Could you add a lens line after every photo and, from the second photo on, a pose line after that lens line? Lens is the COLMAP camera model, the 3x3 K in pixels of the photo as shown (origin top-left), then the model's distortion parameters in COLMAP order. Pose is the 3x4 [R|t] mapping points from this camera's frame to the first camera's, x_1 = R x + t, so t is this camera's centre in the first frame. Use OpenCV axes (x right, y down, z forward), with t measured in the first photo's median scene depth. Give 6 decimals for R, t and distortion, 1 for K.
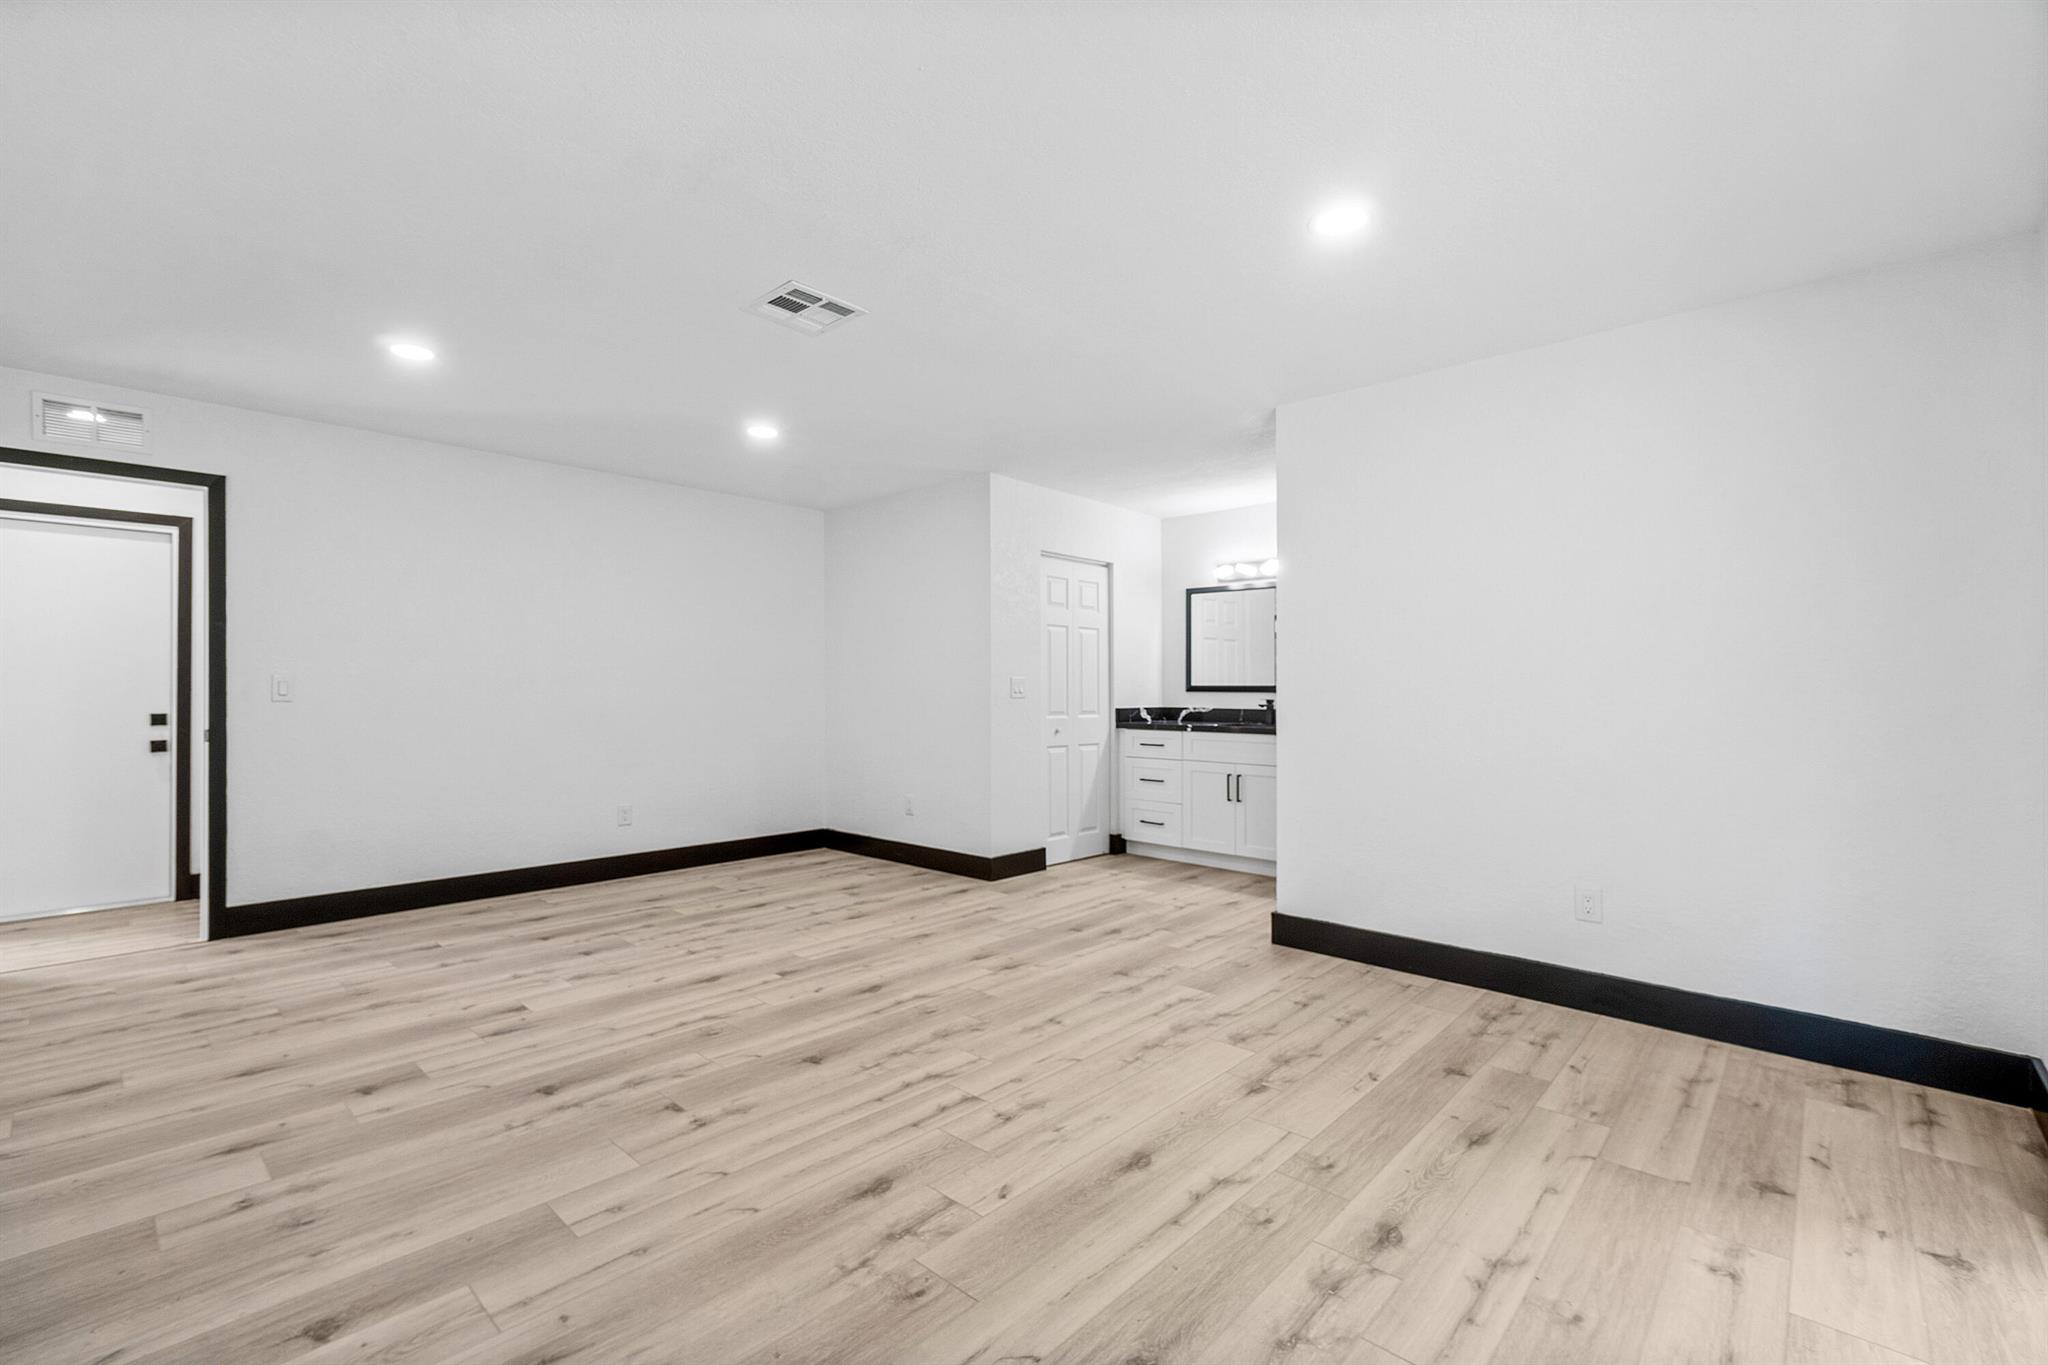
lens RADIAL K [[882.7, 0, 1011.9], [0, 882.7, 682.3], [0, 0, 1]] dist [-0.001664, 0.001461]
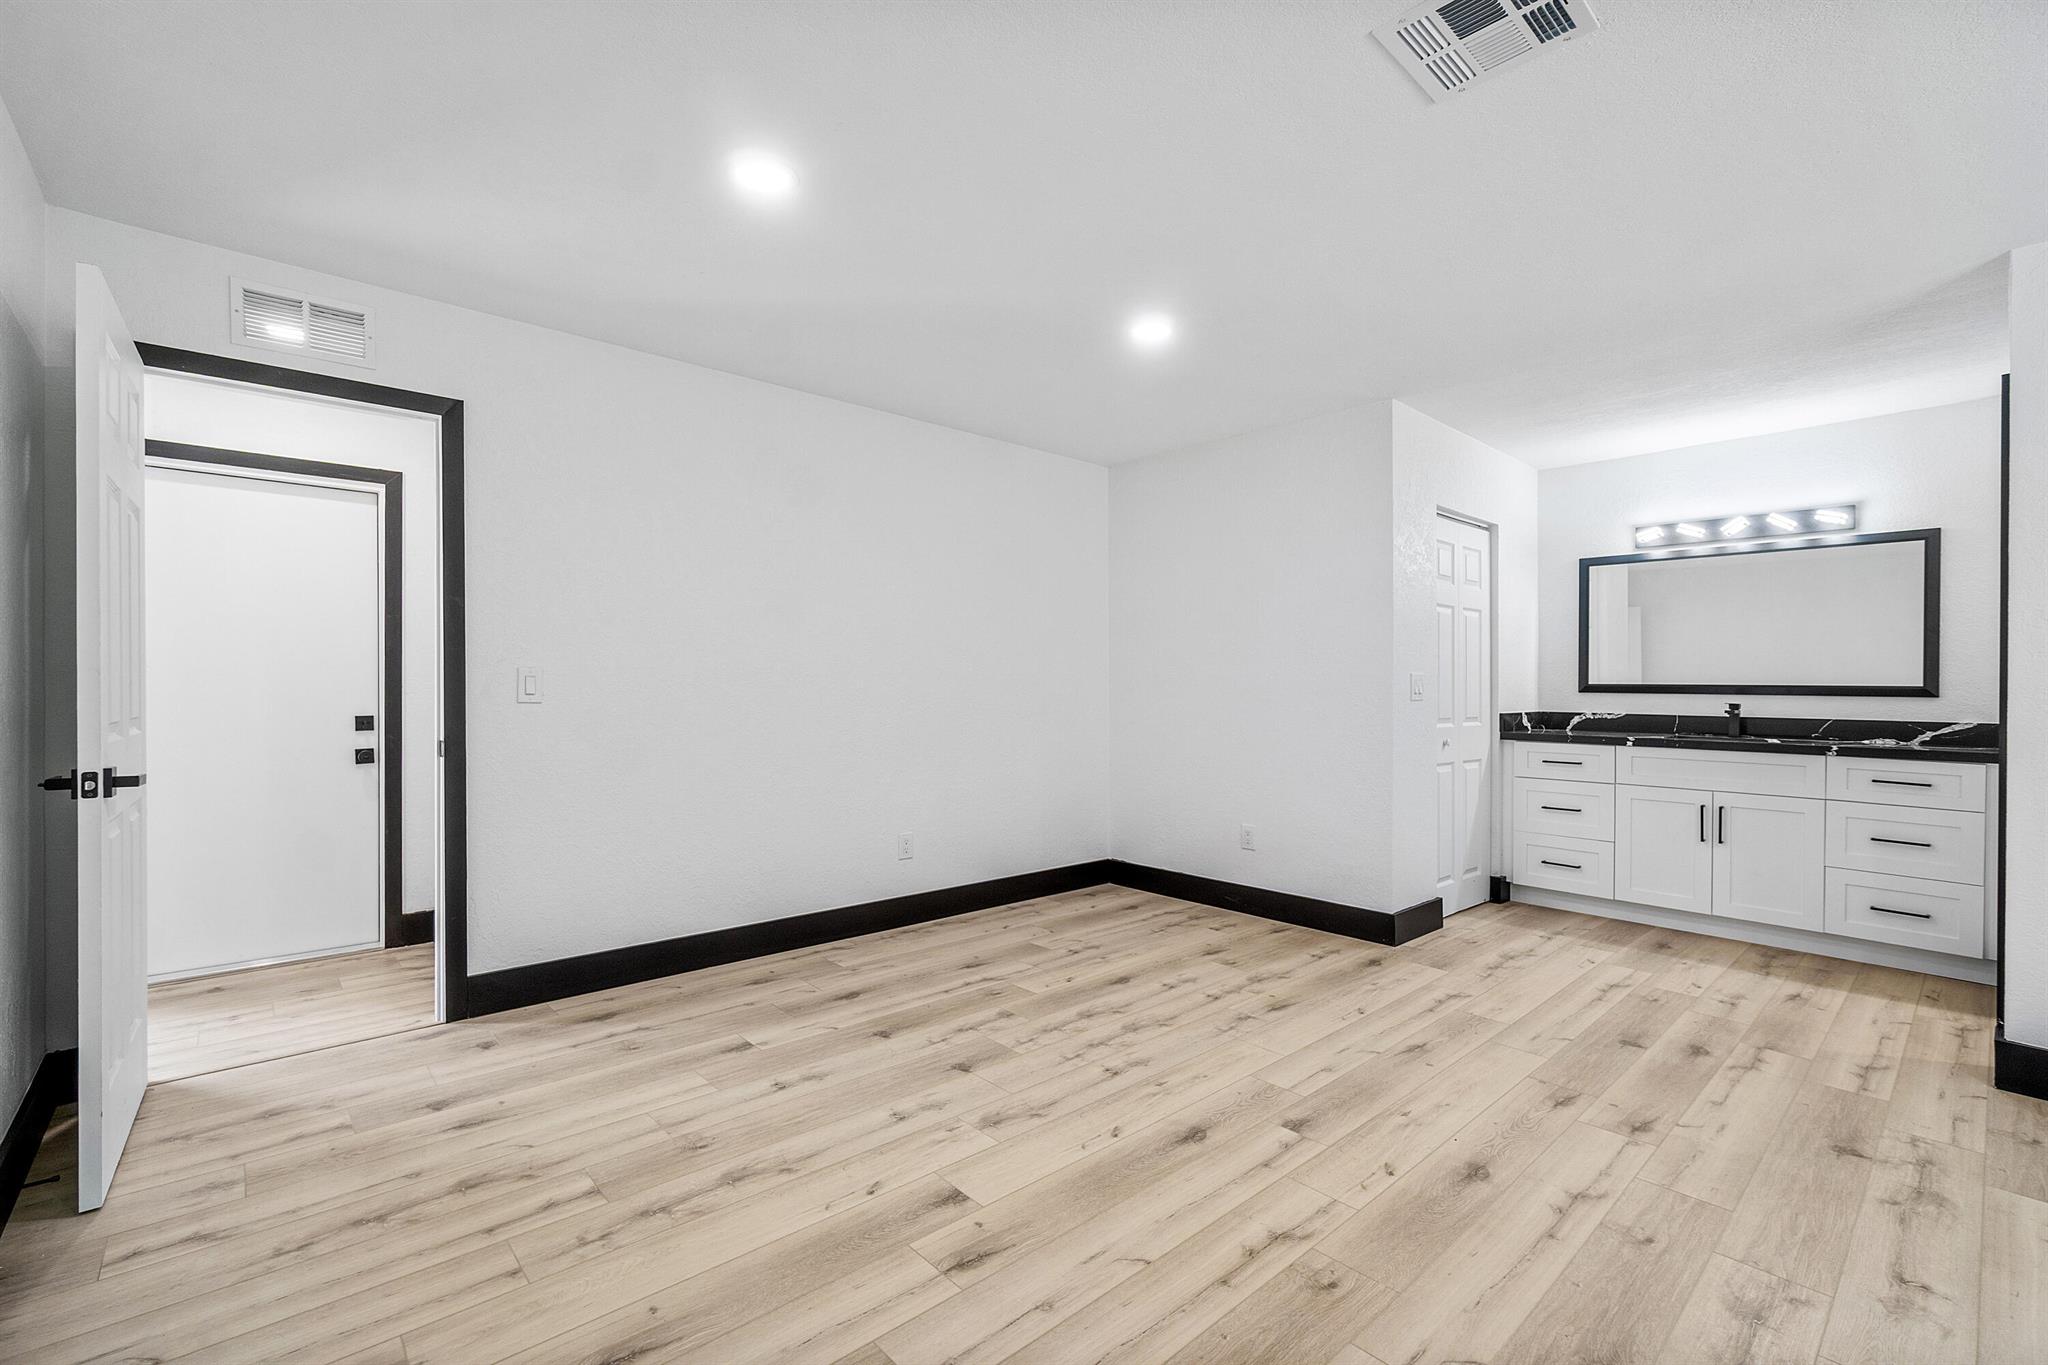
lens RADIAL K [[882.7, 0, 1015.0], [0, 882.7, 687.9], [0, 0, 1]] dist [-0.001664, 0.001461]
pose [[0.996024, 0.003971, -0.088995, -0.377897], [-0.002997, 0.999934, 0.011077, -0.000445], [0.089033, -0.010766, 0.995970, 0.311843]]
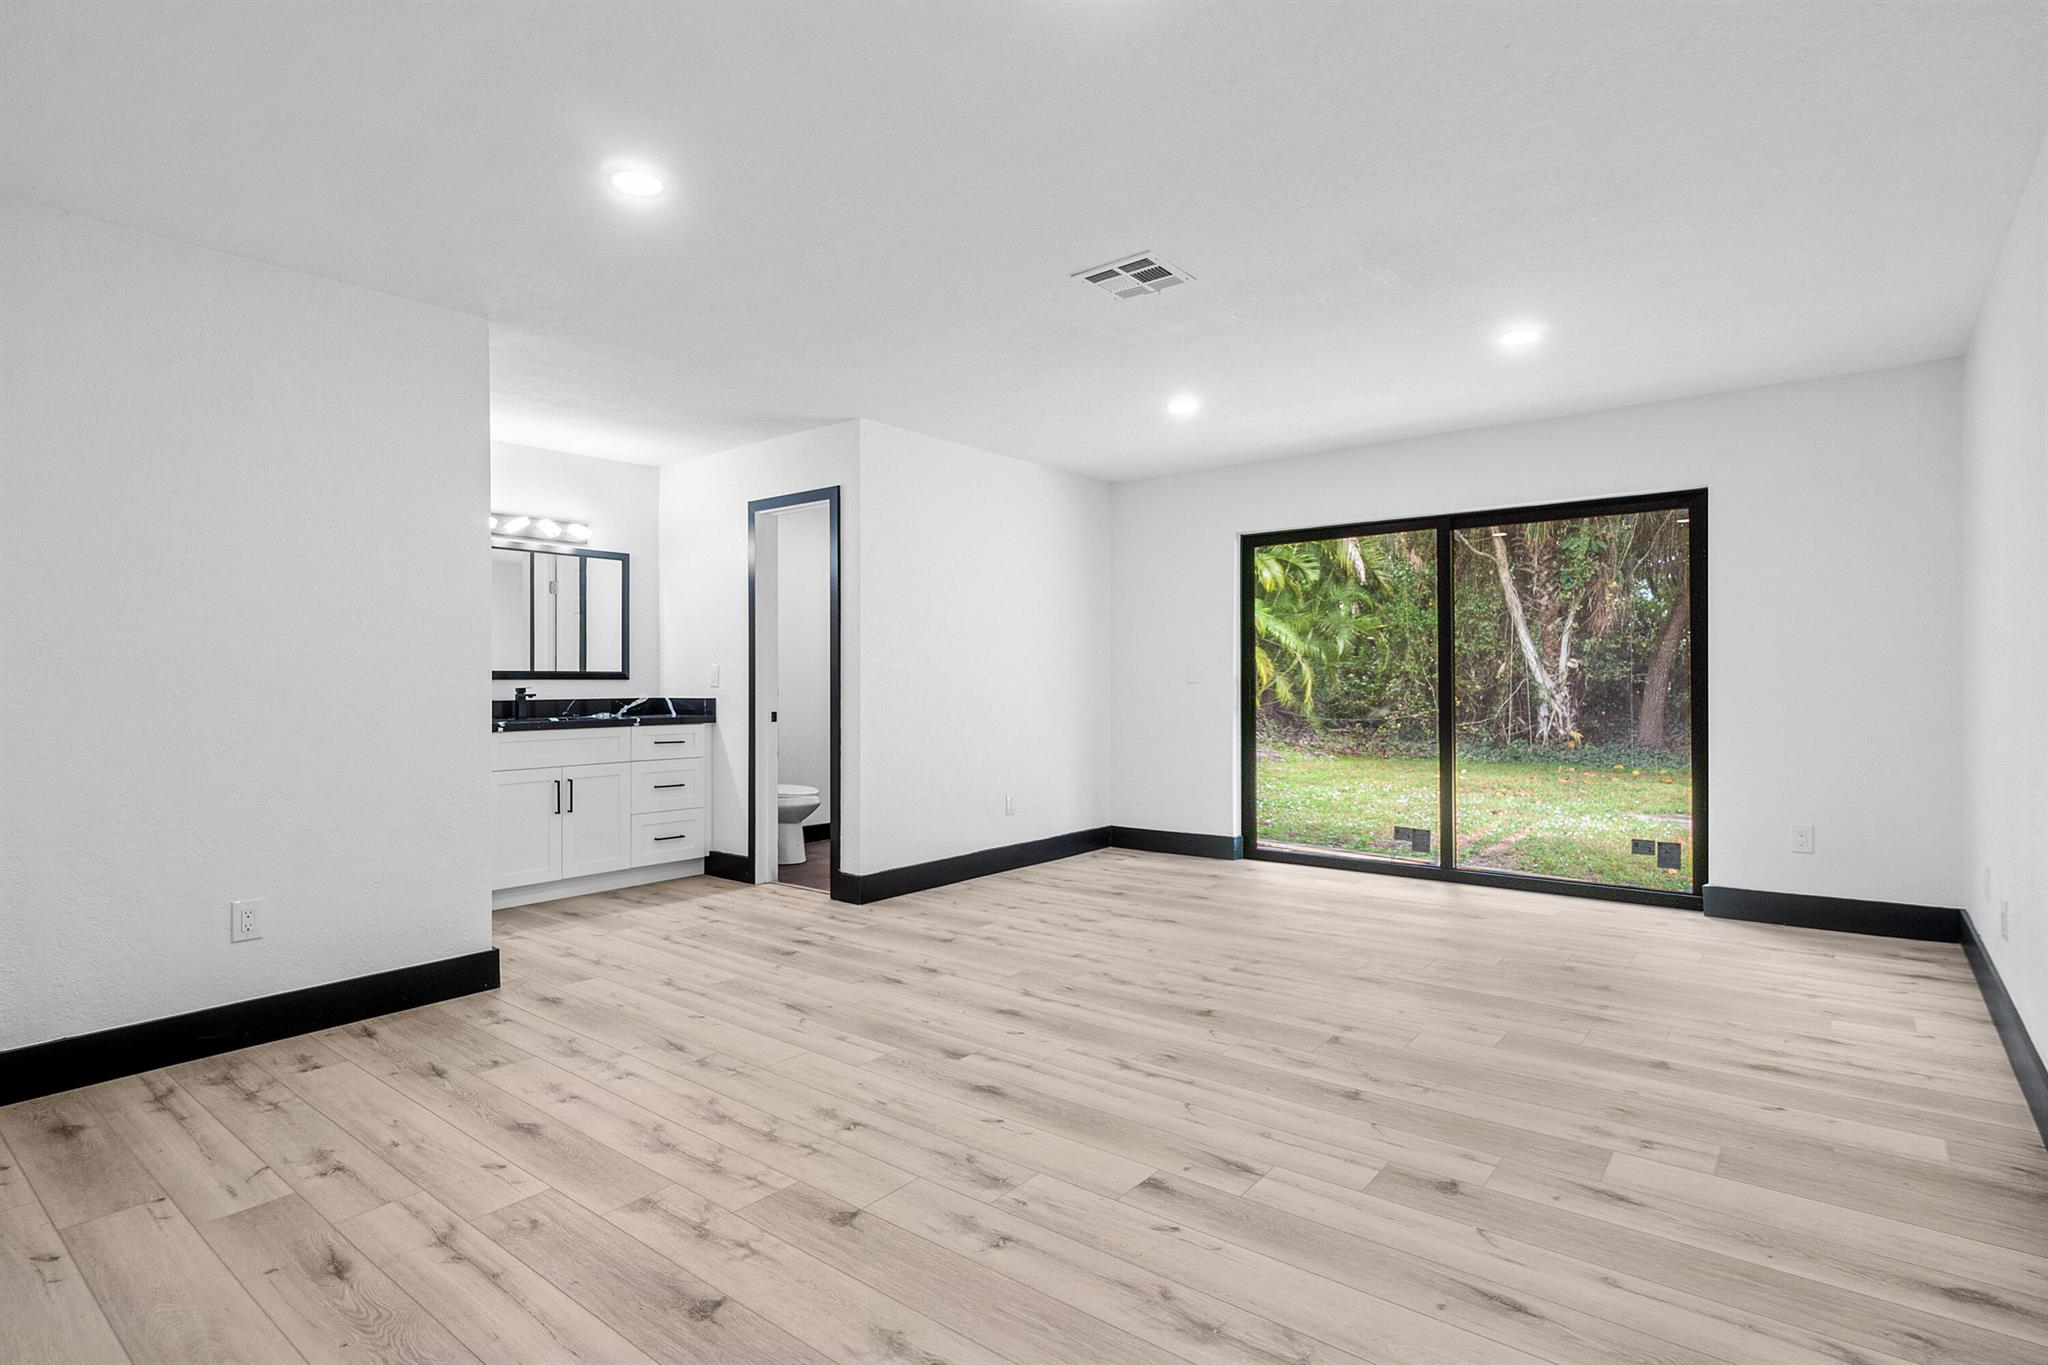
lens RADIAL K [[1026.3, 0, 1018.8], [0, 1026.3, 672.3], [0, 0, 1]] dist [0.004348, -0.000755]
pose [[-0.077876, 0.002828, 0.996959, -1.046490], [-0.005187, 0.999981, -0.003241, 0.008825], [-0.996950, -0.005424, -0.077860, 0.945107]]
